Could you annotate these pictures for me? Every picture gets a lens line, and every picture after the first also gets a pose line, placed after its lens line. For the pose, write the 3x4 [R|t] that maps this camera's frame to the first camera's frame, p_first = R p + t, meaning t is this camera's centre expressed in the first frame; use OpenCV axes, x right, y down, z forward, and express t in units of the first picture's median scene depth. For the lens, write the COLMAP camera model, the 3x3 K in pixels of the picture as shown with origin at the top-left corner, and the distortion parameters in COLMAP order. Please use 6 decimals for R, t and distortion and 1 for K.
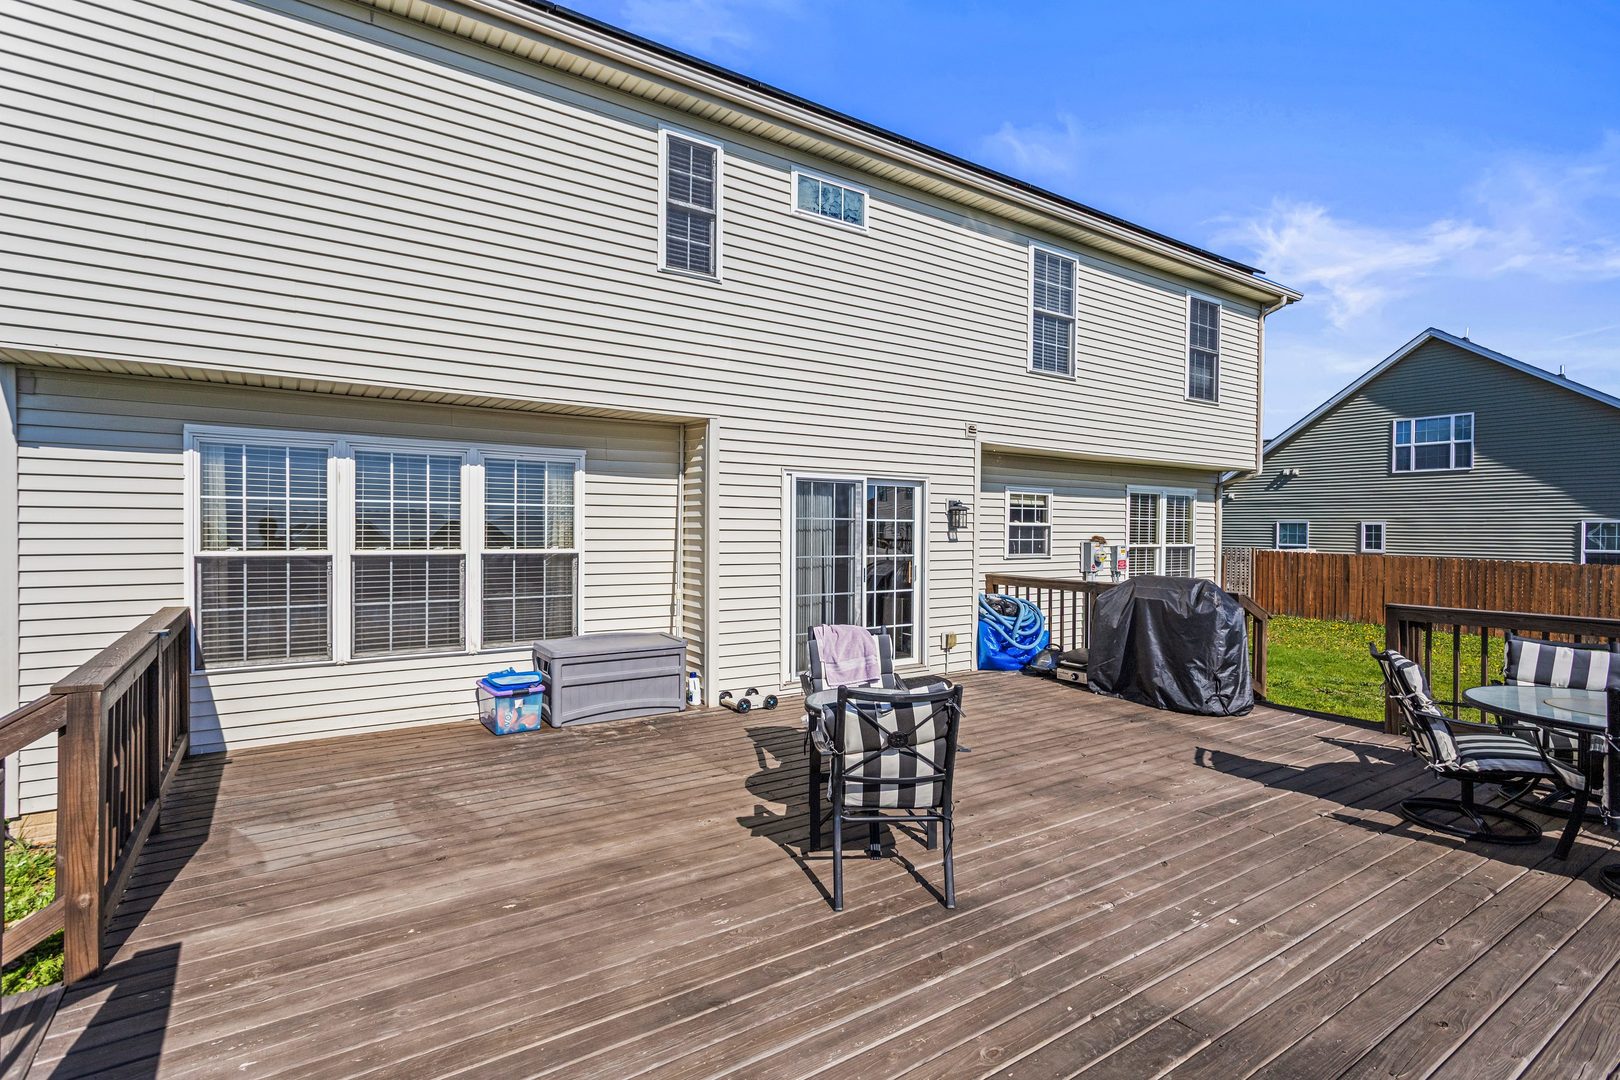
lens RADIAL K [[784.8, 0, 804.2], [0, 784.8, 557.9], [0, 0, 1]] dist [-0.000131, 0.000206]
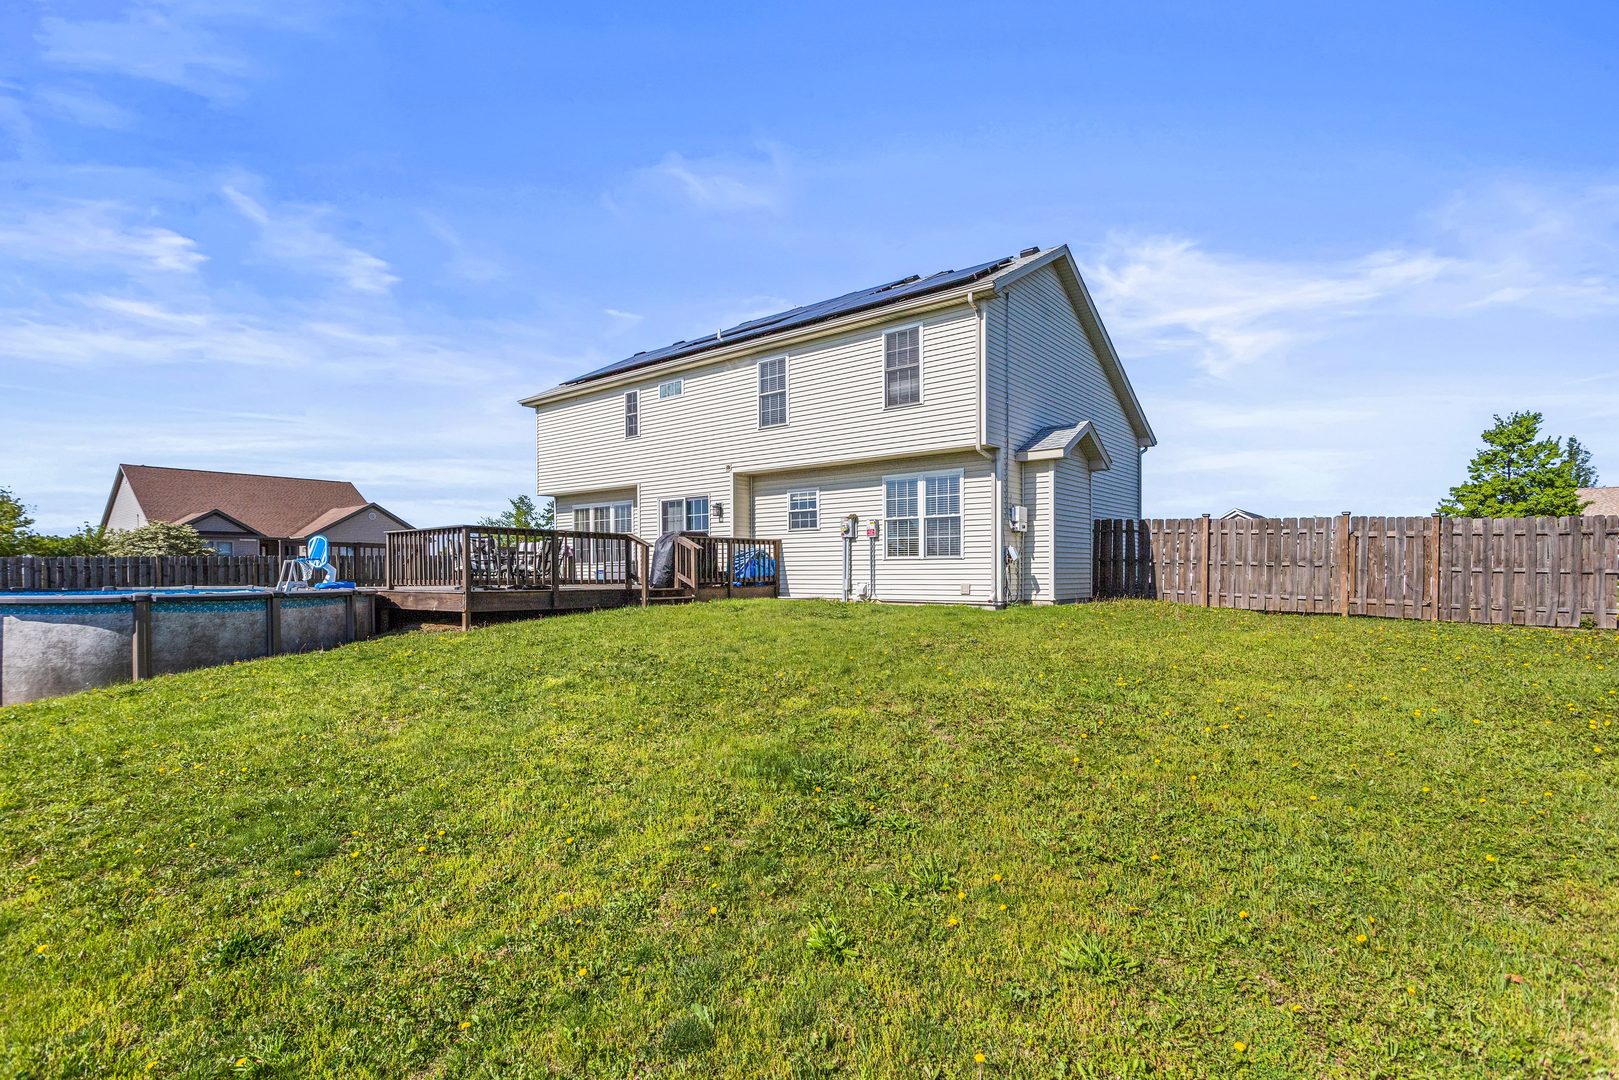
lens RADIAL K [[778.0, 0, 808.4], [0, 778.0, 525.8], [0, 0, 1]] dist [0.001486, 0.000556]
pose [[0.257256, -0.012168, -0.966267, 2.132501], [0.002510, 0.999926, -0.011924, 0.011026], [0.966340, 0.000642, 0.257268, 0.654715]]
